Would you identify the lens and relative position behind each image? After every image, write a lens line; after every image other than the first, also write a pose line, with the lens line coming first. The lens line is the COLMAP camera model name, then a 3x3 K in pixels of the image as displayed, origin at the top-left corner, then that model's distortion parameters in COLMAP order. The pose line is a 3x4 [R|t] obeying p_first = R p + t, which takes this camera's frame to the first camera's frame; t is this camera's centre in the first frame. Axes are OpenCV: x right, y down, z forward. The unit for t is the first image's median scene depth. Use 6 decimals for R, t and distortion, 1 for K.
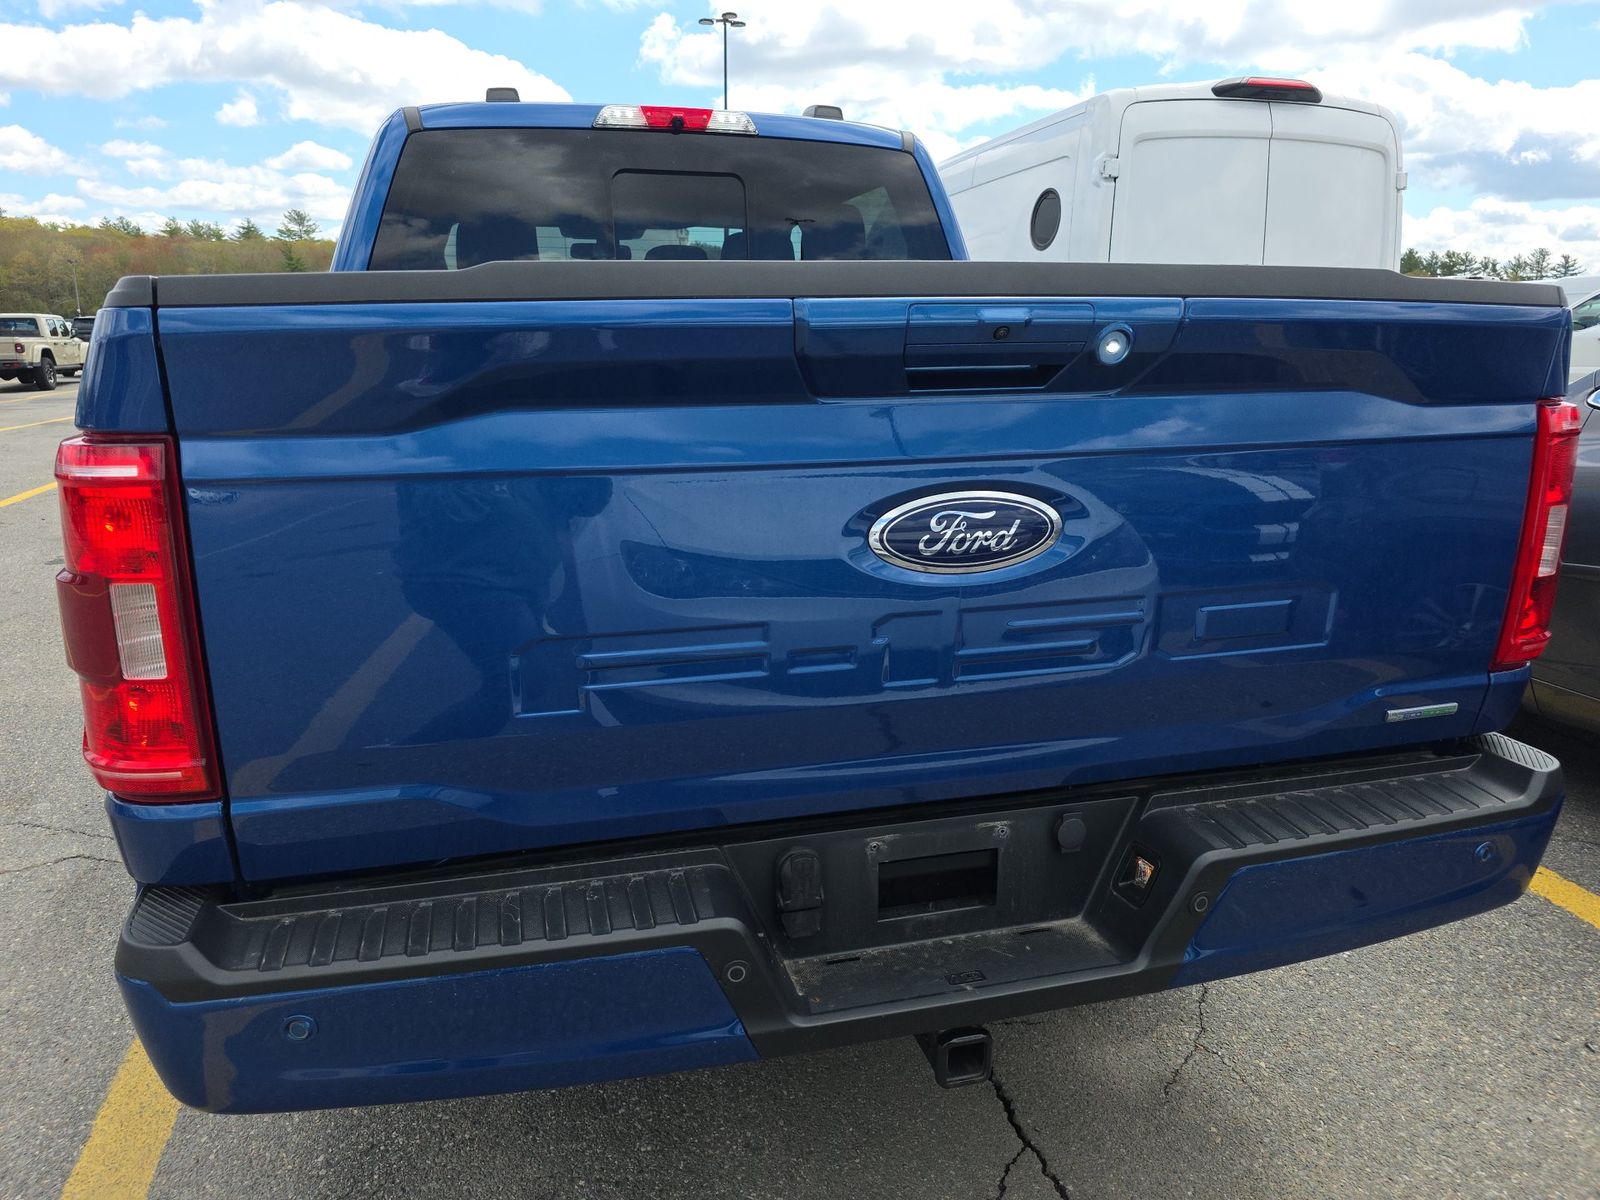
lens RADIAL K [[1080.9, 0, 800.0], [0, 1080.9, 600.0], [0, 0, 1]] dist [0.049495, -0.033678]
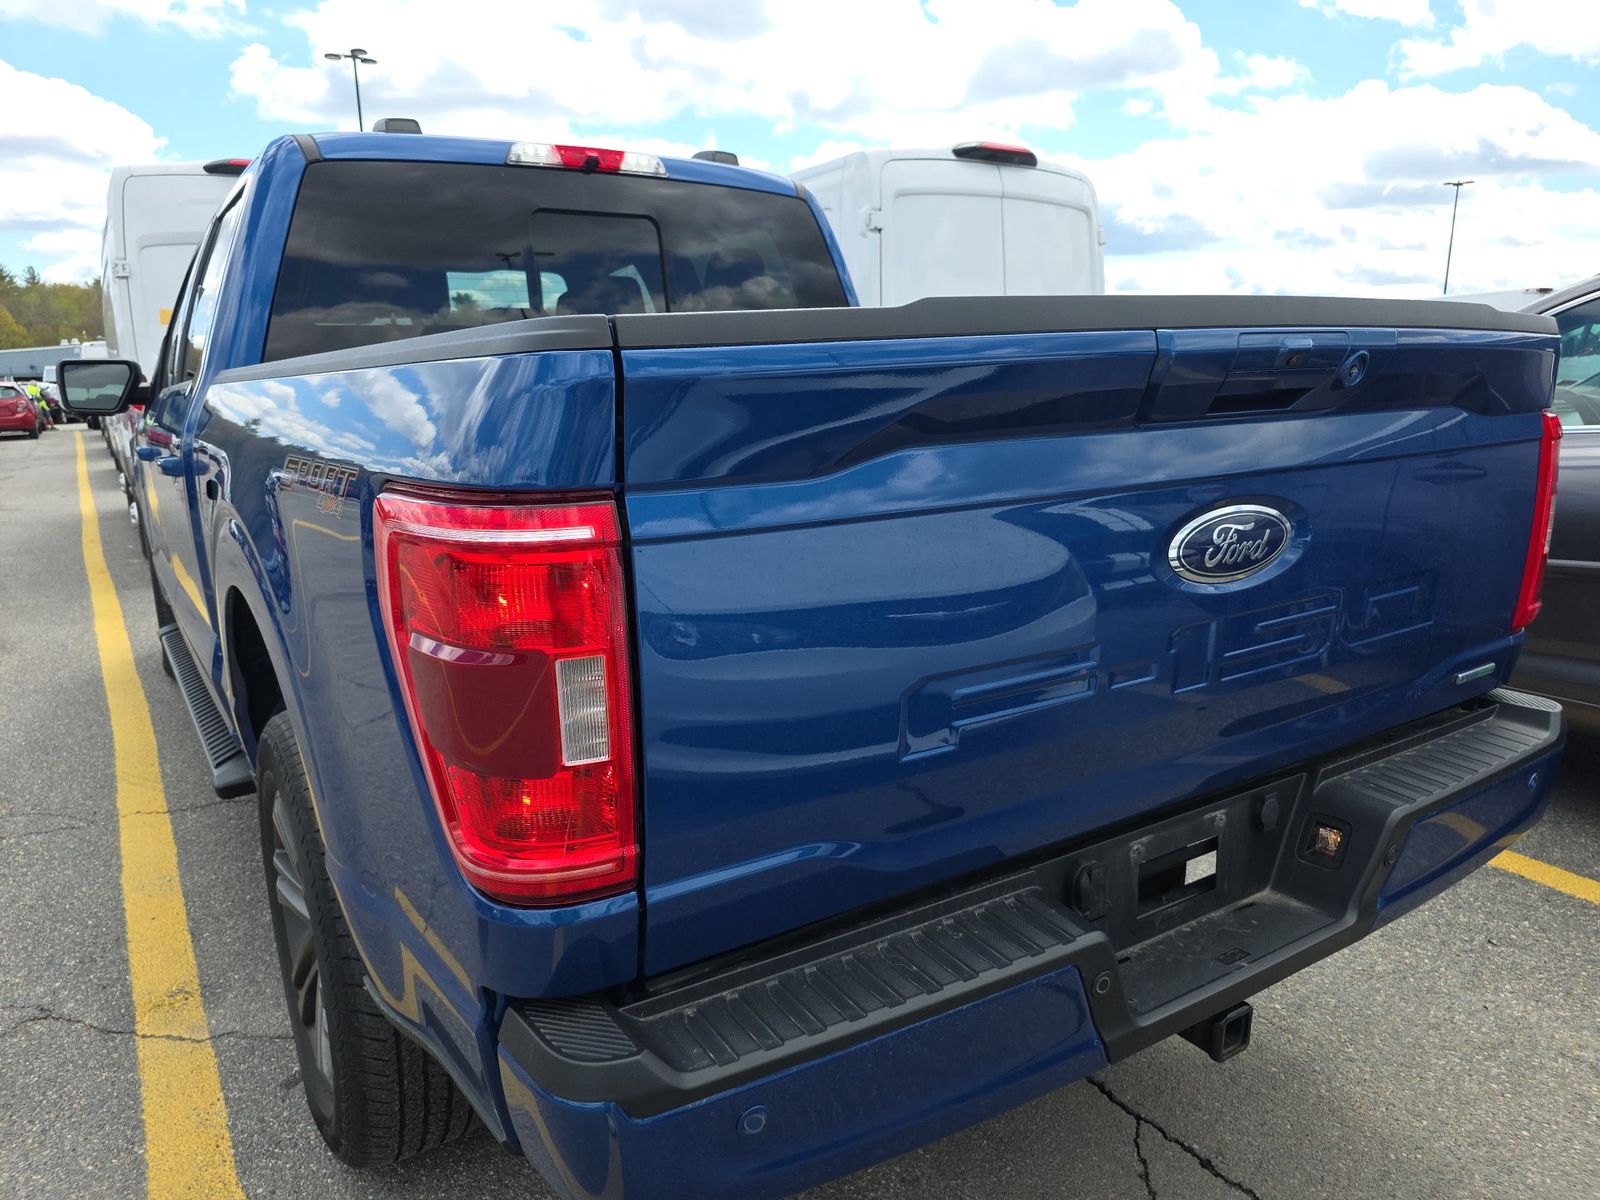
lens RADIAL K [[1080.2, 0, 797.2], [0, 1080.2, 627.2], [0, 0, 1]] dist [0.035925, -0.019592]
pose [[0.953859, -0.089738, 0.286530, -0.496122], [0.094705, 0.995499, -0.003493, -0.014100], [-0.284927, 0.030468, 0.958065, 0.071889]]
